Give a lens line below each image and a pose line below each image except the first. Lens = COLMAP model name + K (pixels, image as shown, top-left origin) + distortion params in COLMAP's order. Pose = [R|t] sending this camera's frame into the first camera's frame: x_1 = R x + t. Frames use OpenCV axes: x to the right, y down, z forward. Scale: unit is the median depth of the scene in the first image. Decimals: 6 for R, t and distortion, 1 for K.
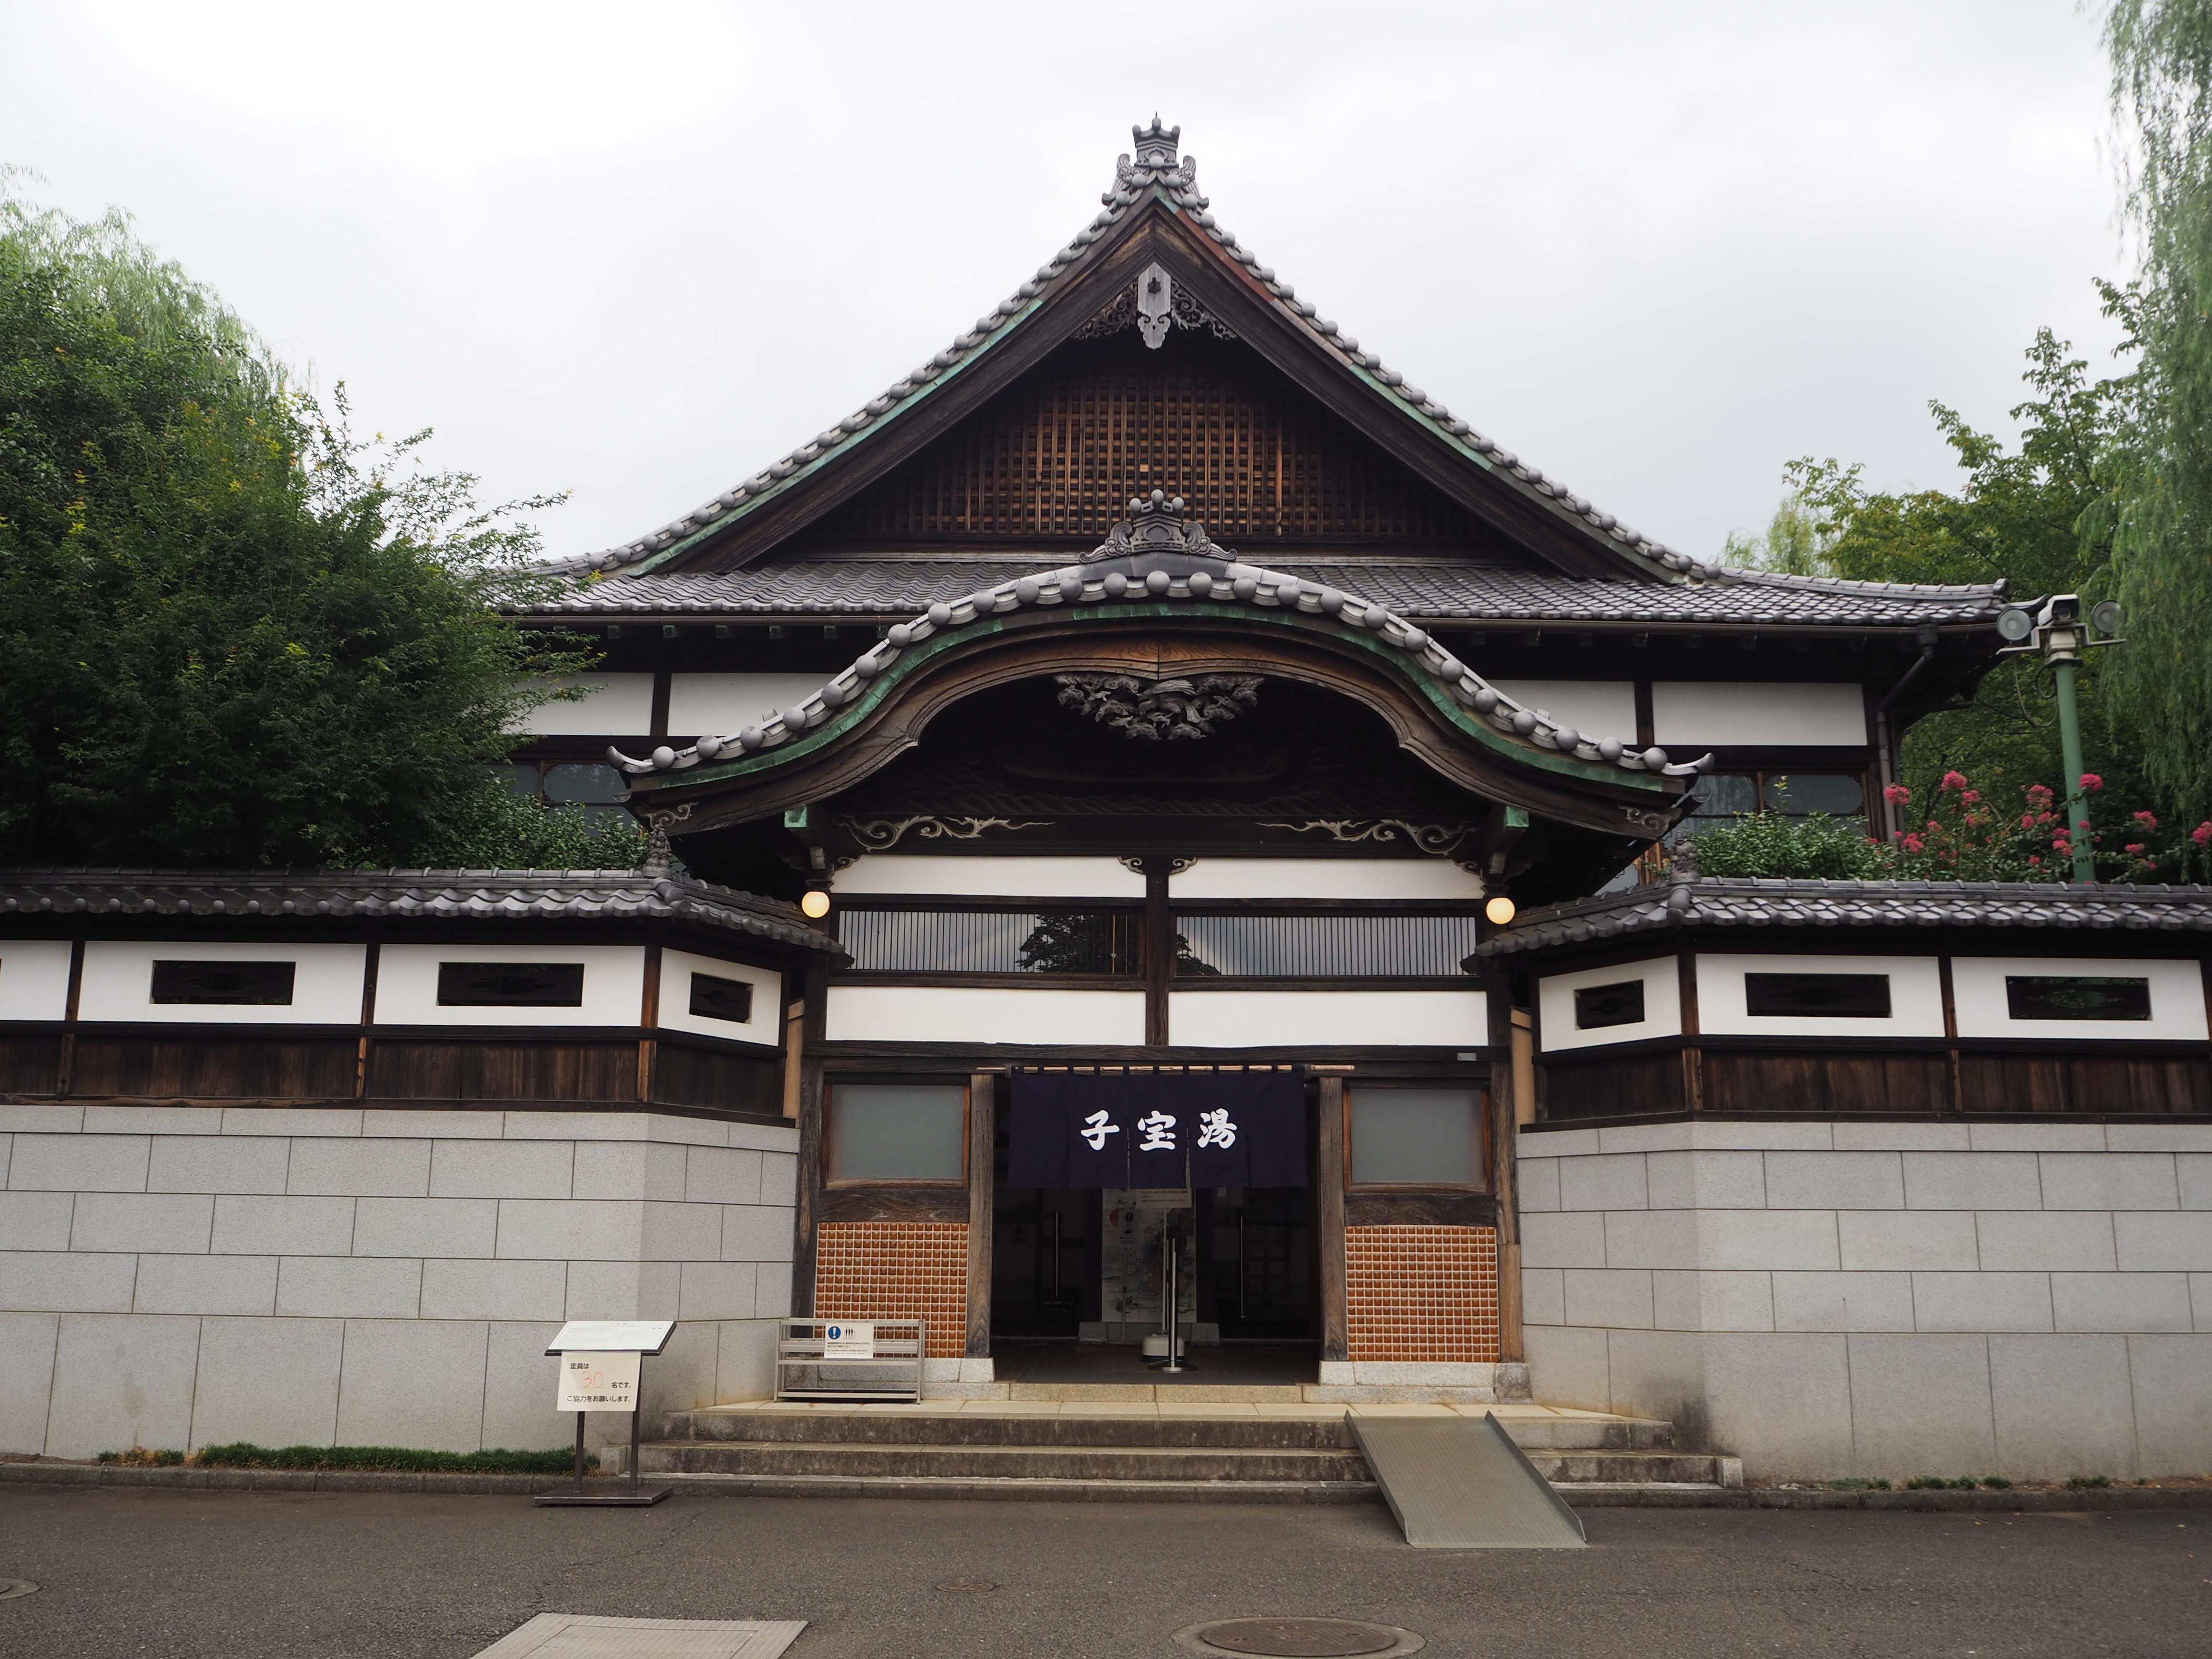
lens RADIAL K [[1857.2, 0, 1114.2], [0, 1857.2, 836.6], [0, 0, 1]] dist [-0.065495, 0.032726]
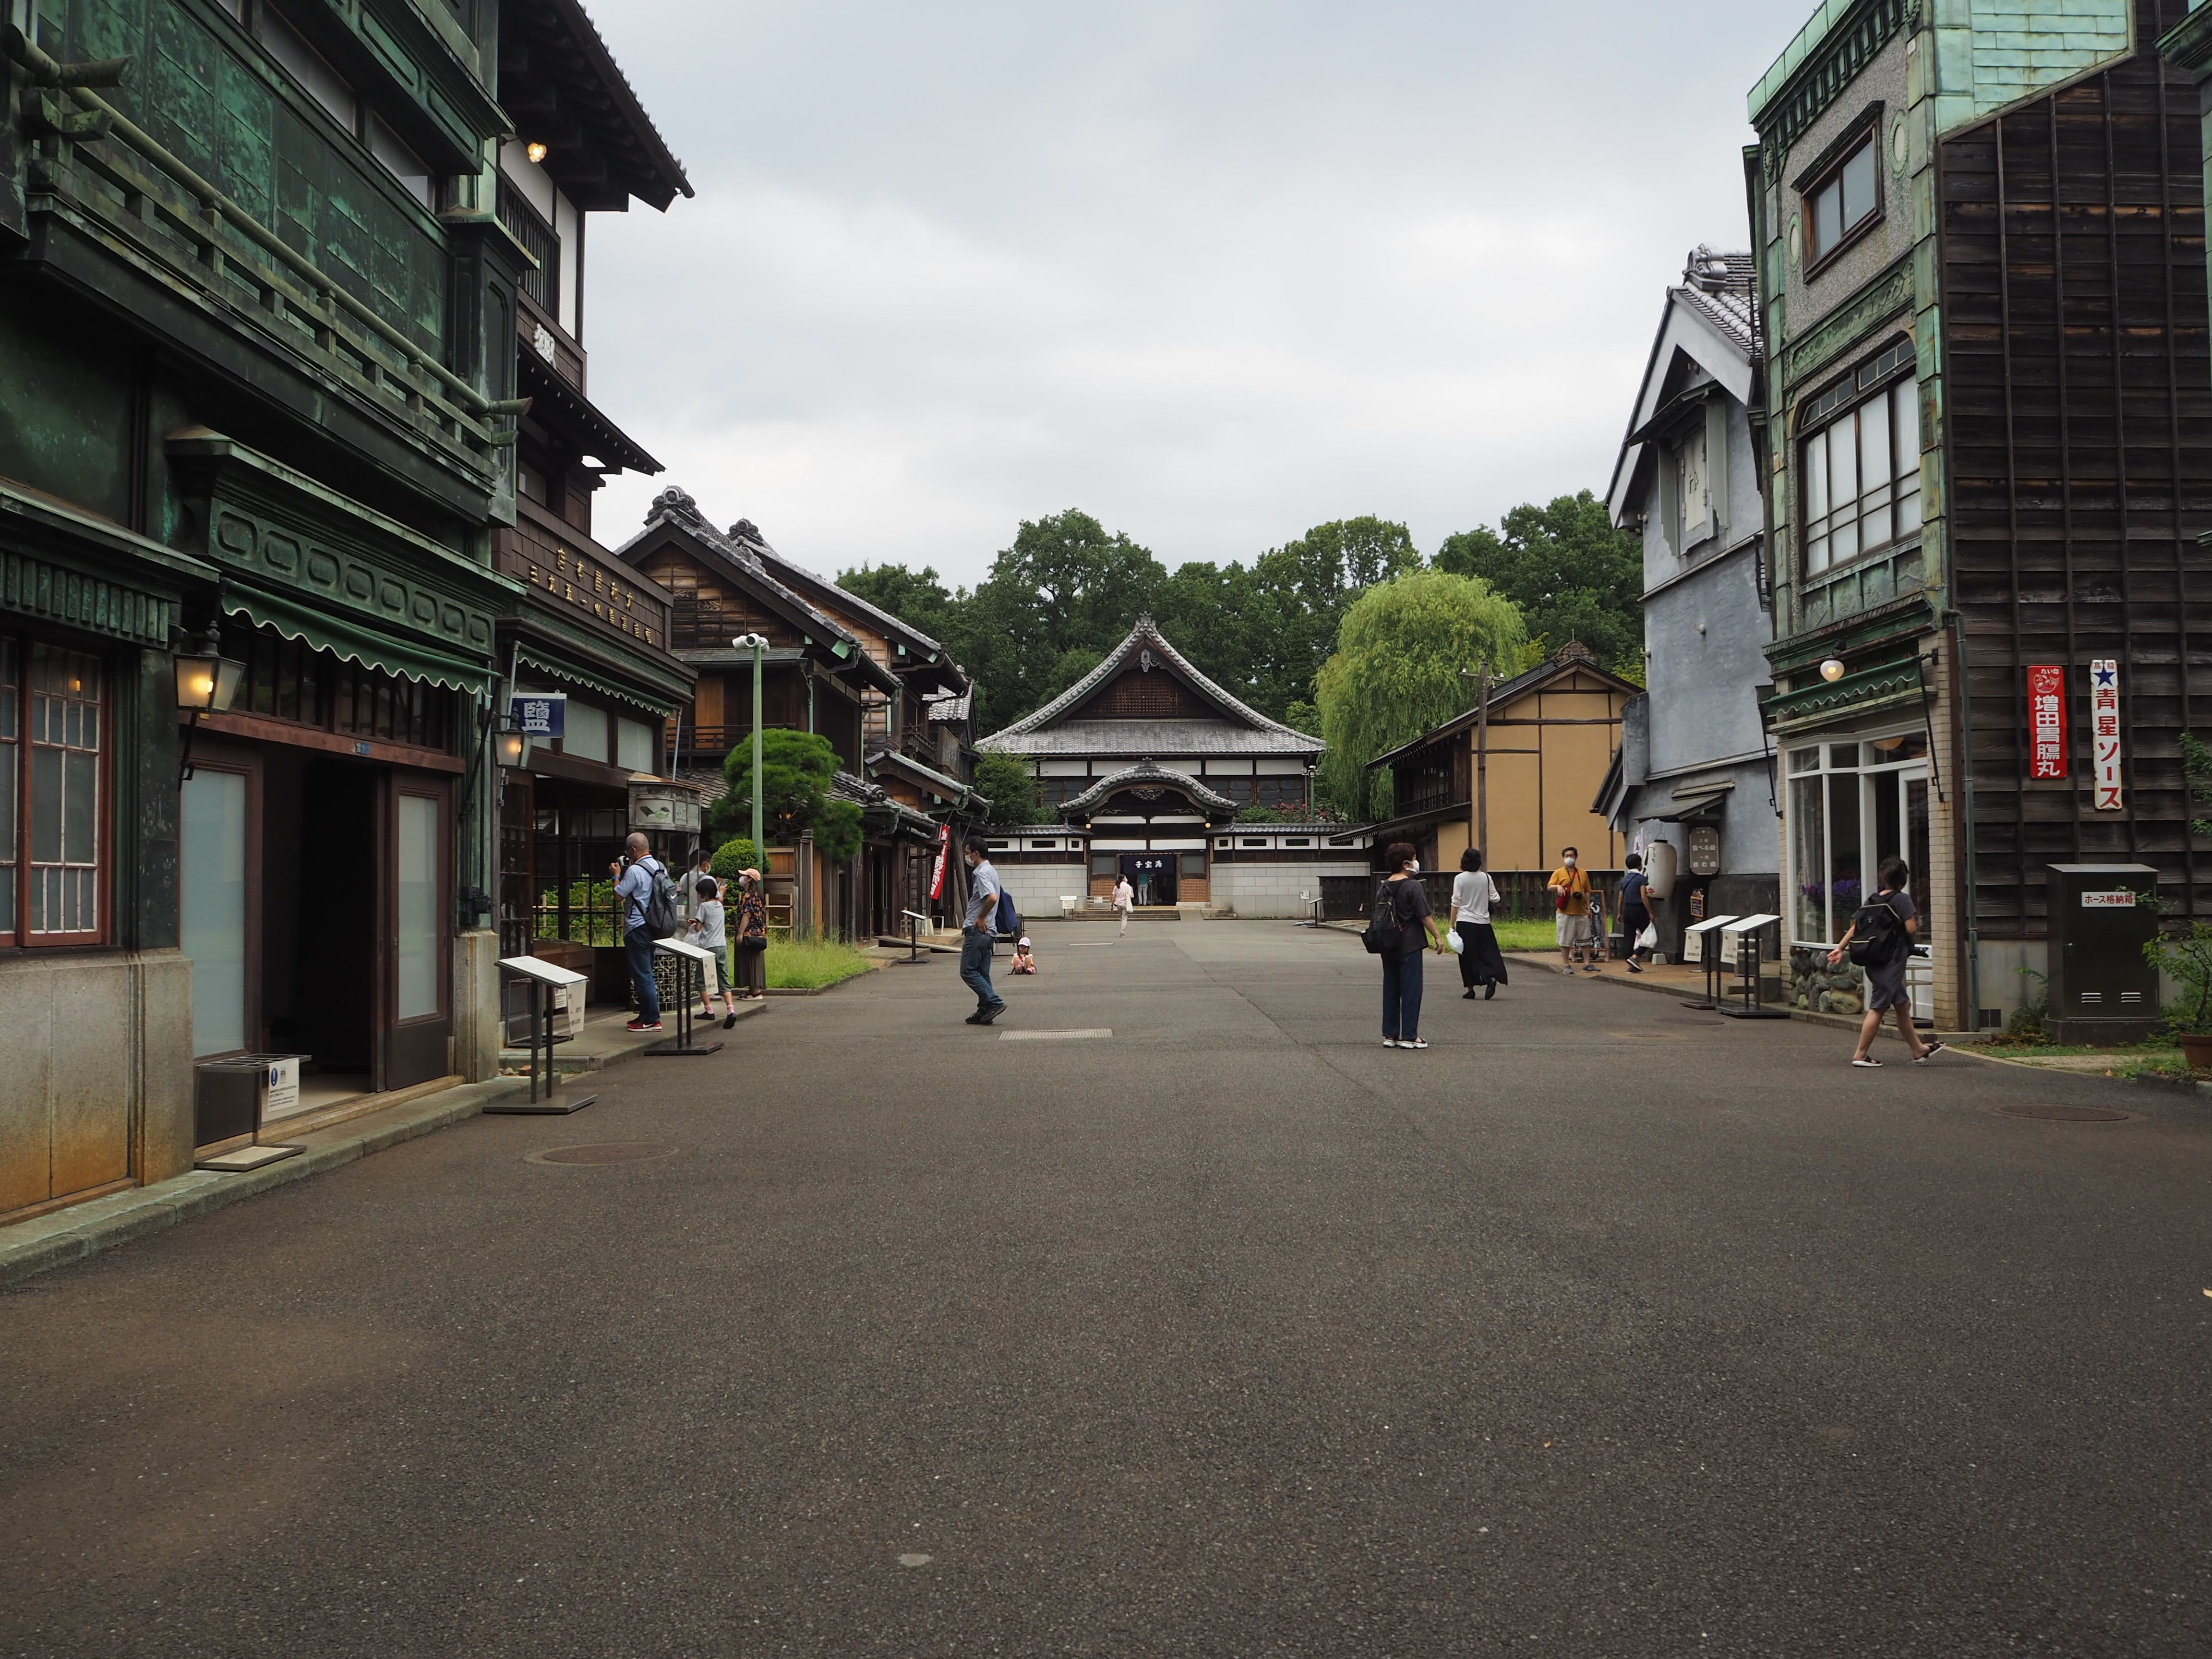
lens RADIAL K [[1857.2, 0, 1106.0], [0, 1857.2, 827.2], [0, 0, 1]] dist [-0.065495, 0.032726]
pose [[0.999847, -0.017333, -0.002285, -0.096195], [0.017455, 0.982242, 0.186807, -1.058979], [-0.000994, -0.186819, 0.982394, -4.761808]]
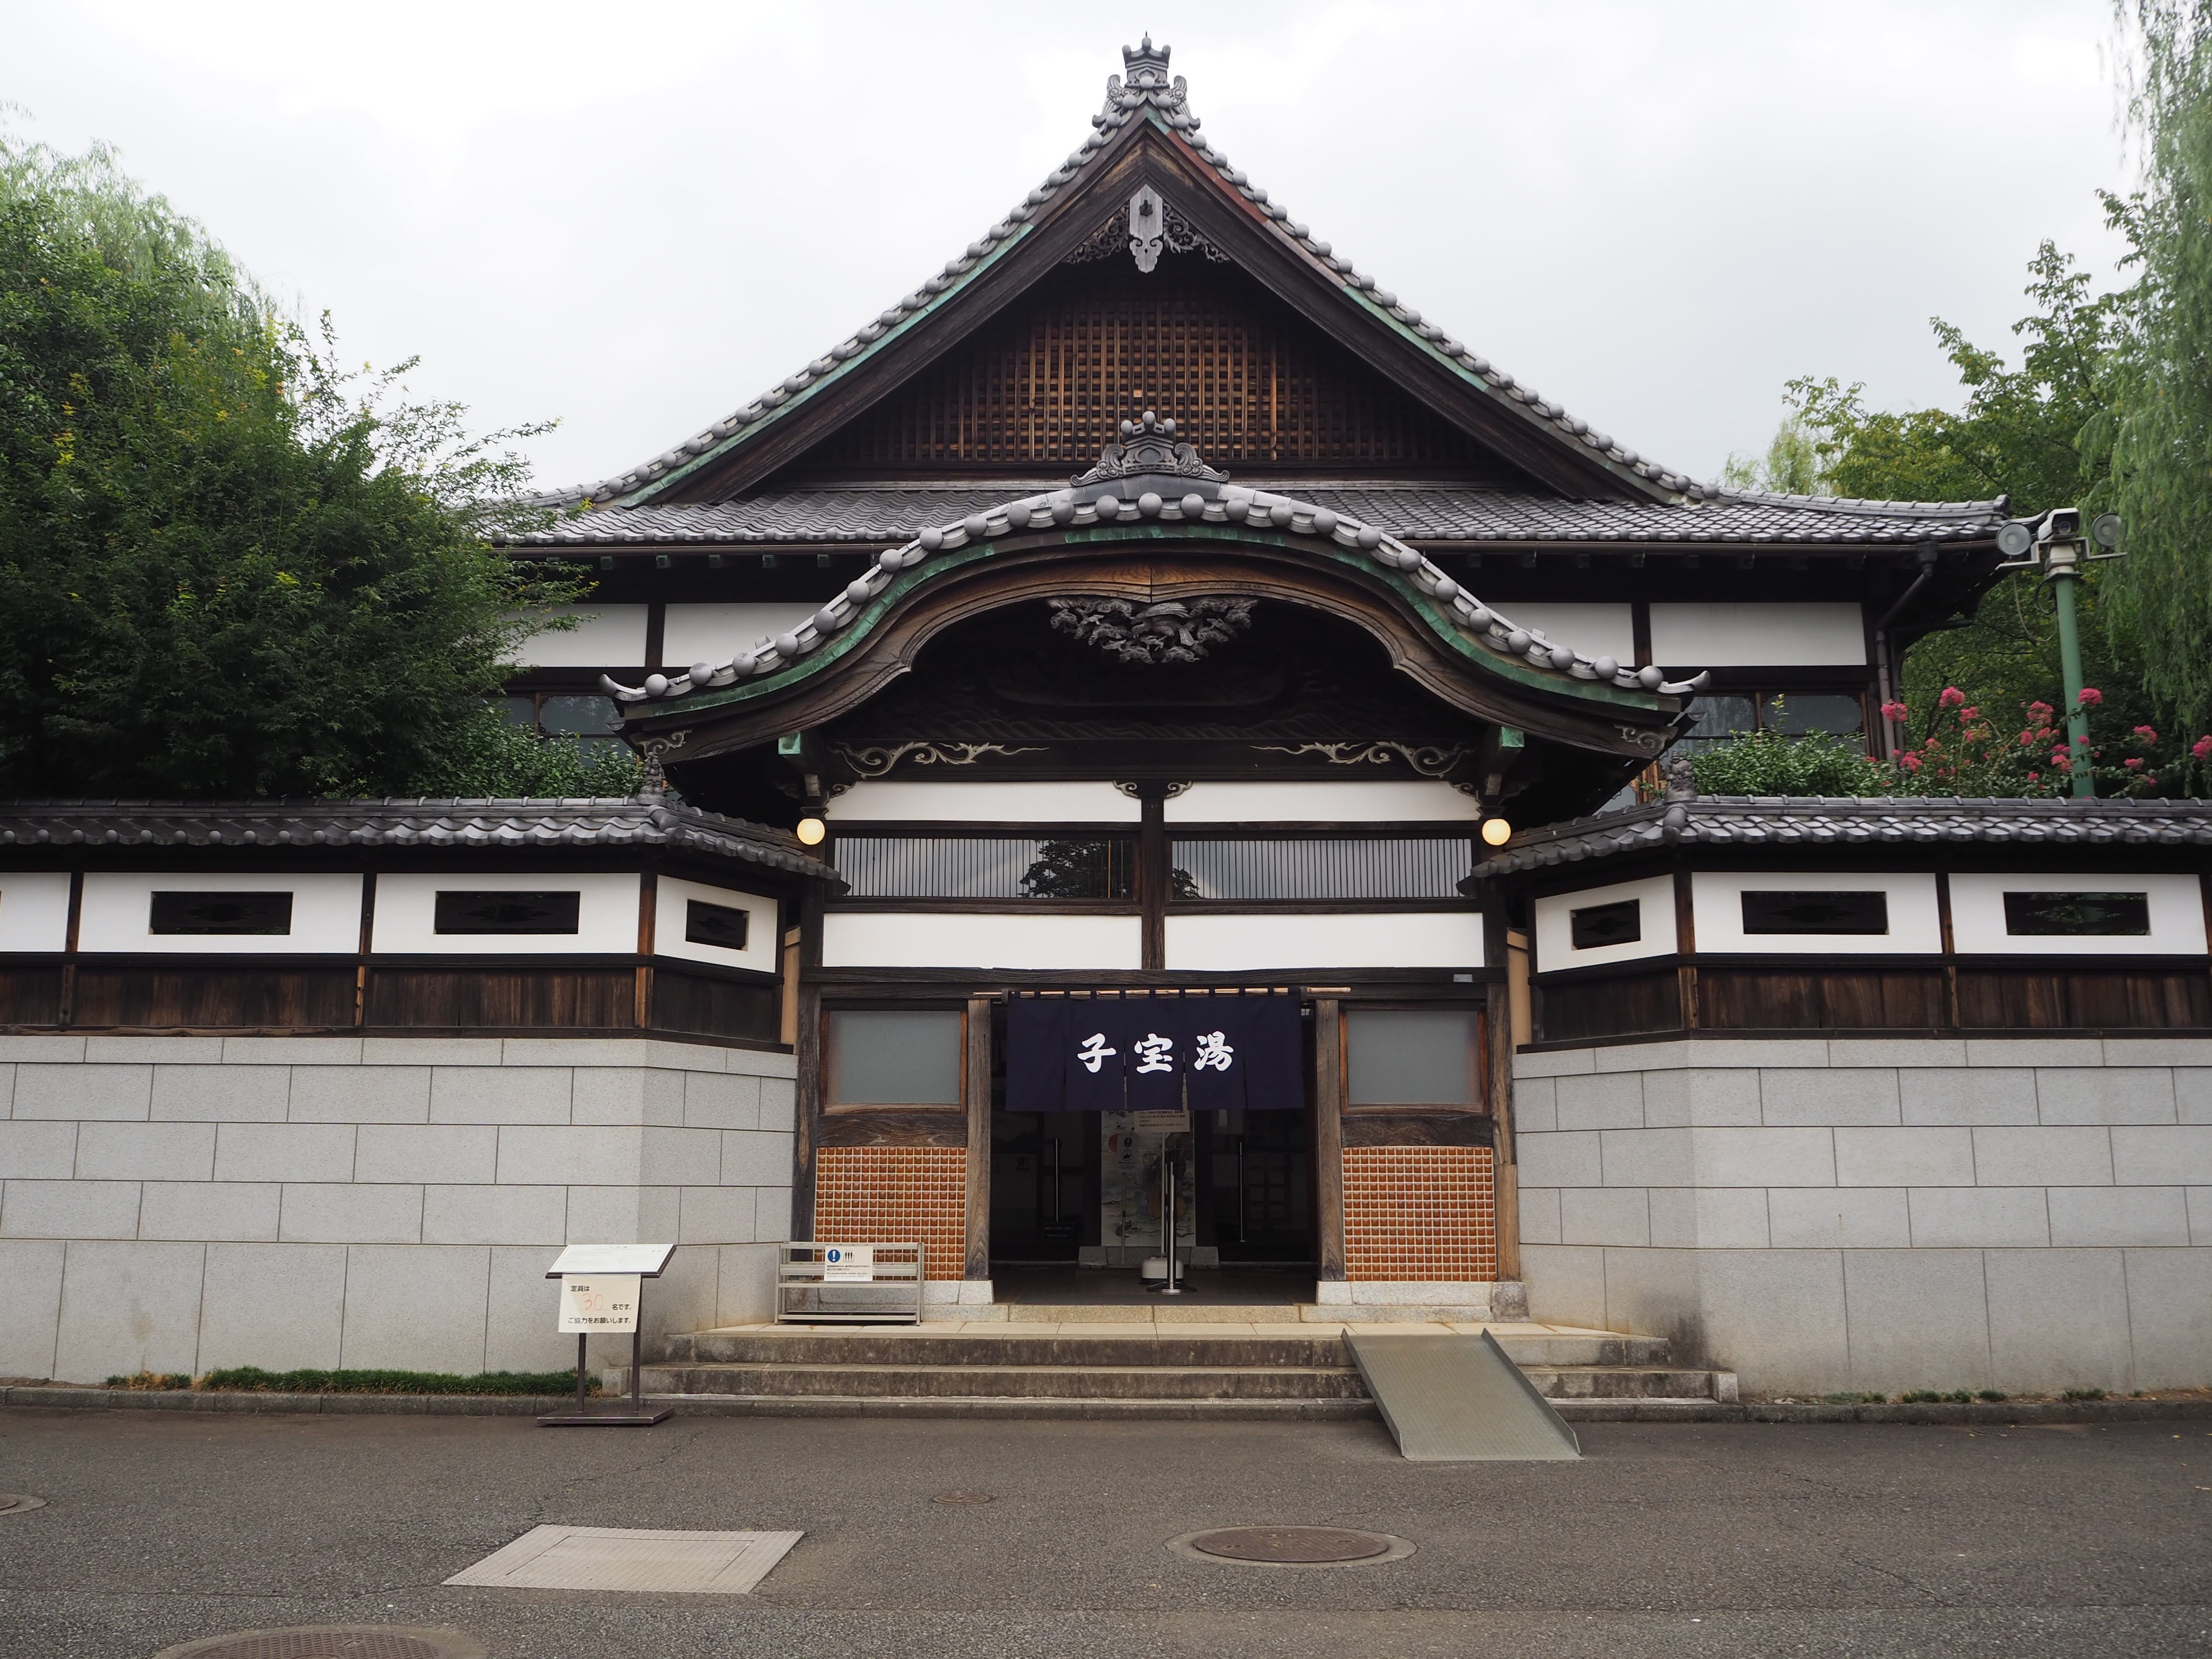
lens RADIAL K [[1857.2, 0, 1099.3], [0, 1857.2, 824.4], [0, 0, 1]] dist [-0.065495, 0.032726]
pose [[0.999919, -0.008688, -0.009306, 0.004283], [0.008943, 0.999576, 0.027711, 0.006752], [0.009061, -0.027792, 0.999573, 0.000971]]
